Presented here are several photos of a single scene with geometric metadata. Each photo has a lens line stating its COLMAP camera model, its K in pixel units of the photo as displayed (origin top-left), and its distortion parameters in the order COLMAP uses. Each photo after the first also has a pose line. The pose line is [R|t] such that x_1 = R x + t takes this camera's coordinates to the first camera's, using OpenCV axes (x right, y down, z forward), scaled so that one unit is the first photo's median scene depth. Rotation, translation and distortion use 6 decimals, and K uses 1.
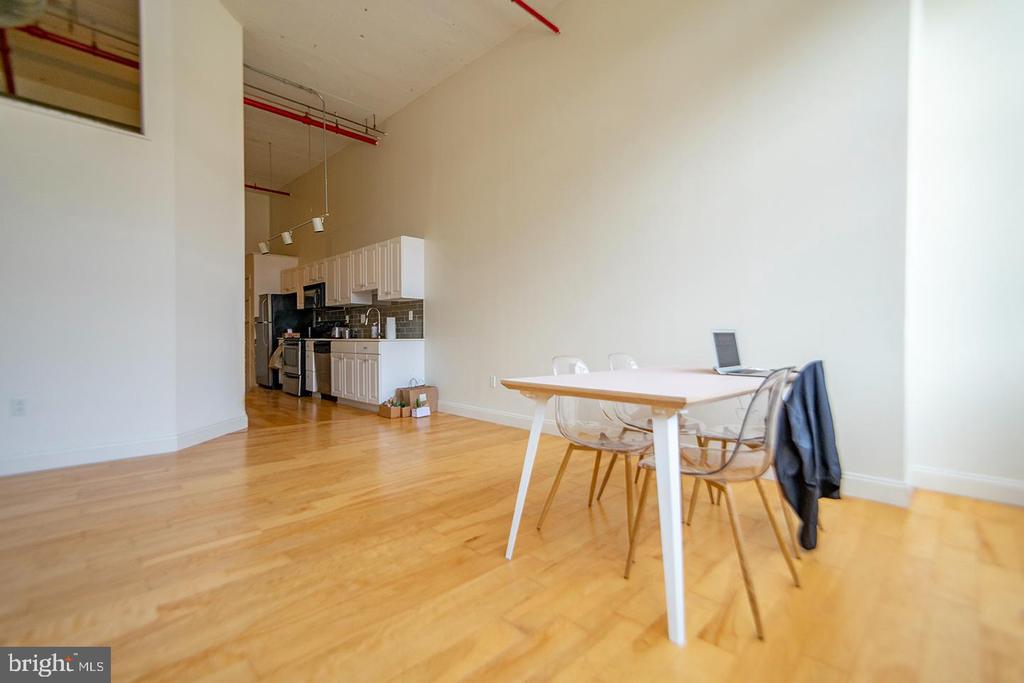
lens RADIAL K [[453.5, 0, 512.0], [0, 453.5, 341.5], [0, 0, 1]] dist [0.001190, 0.000063]
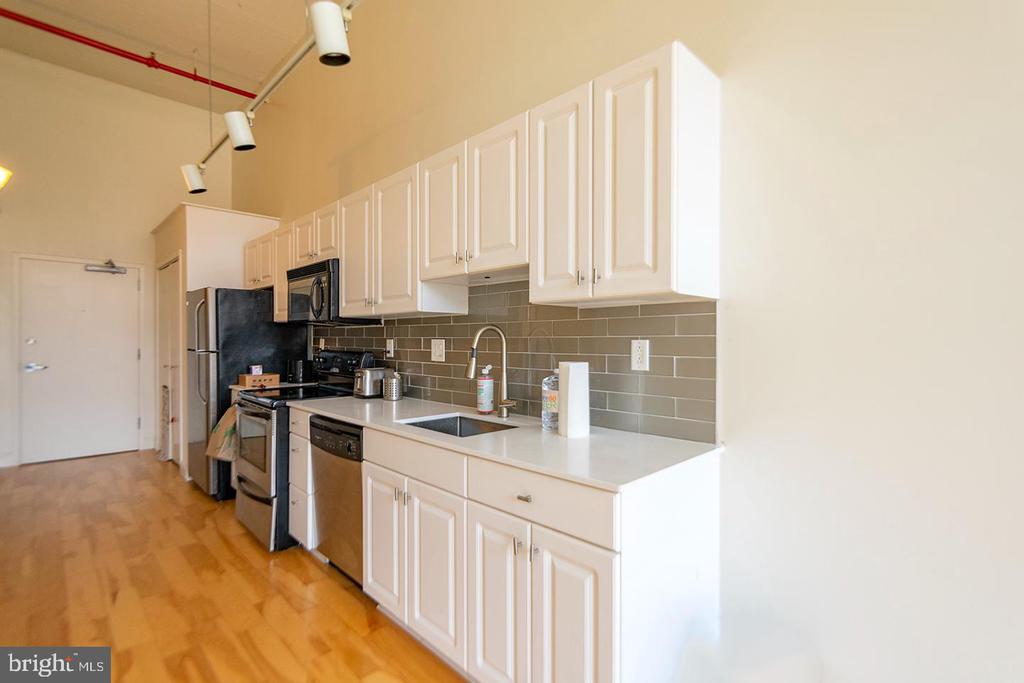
lens RADIAL K [[480.1, 0, 512.0], [0, 480.1, 341.5], [0, 0, 1]] dist [0.000149, -0.000044]
pose [[0.999963, 0.002973, -0.008106, -0.255578], [-0.003047, 0.999954, -0.009087, -0.053045], [0.008079, 0.009112, 0.999926, 0.577012]]
